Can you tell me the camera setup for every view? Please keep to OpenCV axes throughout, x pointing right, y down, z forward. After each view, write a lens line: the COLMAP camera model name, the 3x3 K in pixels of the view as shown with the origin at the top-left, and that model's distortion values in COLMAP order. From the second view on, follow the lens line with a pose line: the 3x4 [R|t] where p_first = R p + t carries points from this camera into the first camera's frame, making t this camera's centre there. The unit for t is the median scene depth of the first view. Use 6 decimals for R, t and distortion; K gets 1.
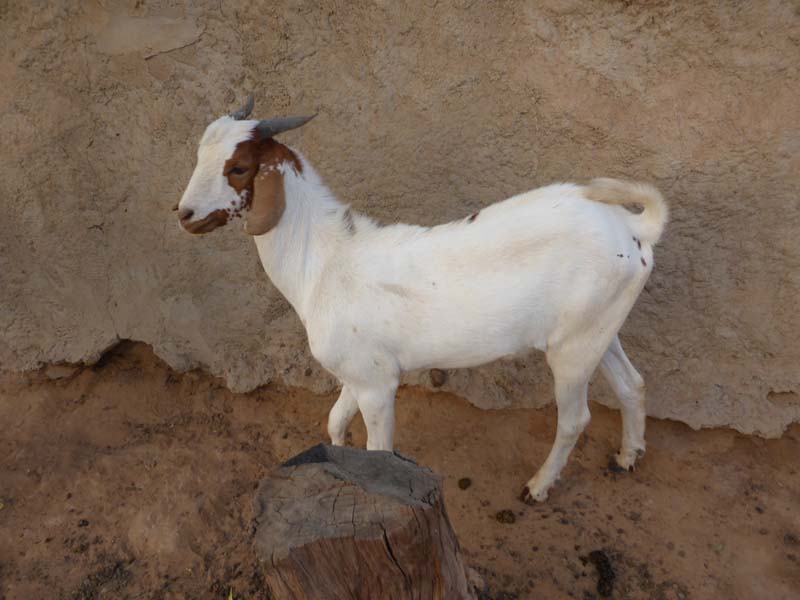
lens RADIAL K [[597.3, 0, 400.1], [0, 597.3, 300.0], [0, 0, 1]] dist [-0.011392, 0.003807]
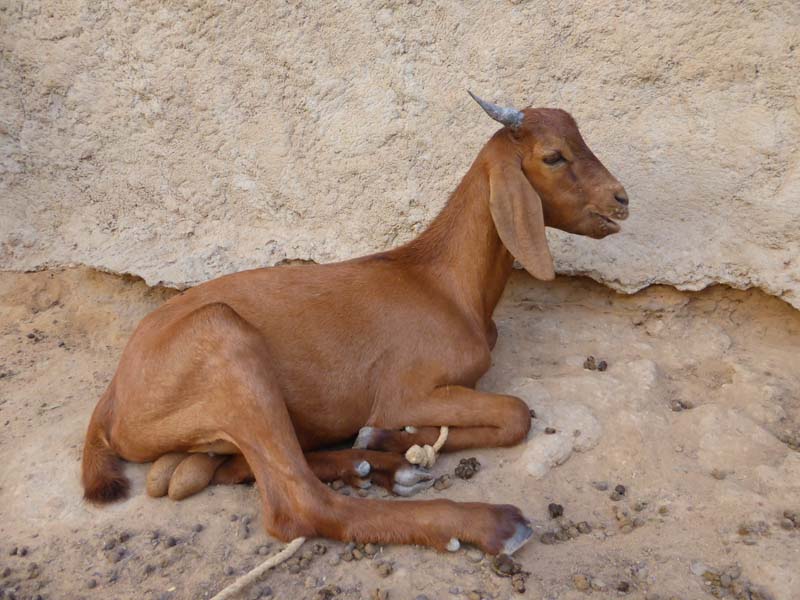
lens RADIAL K [[597.3, 0, 399.6], [0, 597.3, 299.5], [0, 0, 1]] dist [-0.011392, 0.003807]
pose [[0.984214, 0.078312, -0.158715, 0.879225], [-0.109659, 0.973731, -0.199558, 0.333050], [0.138918, 0.213812, 0.966947, 0.315158]]
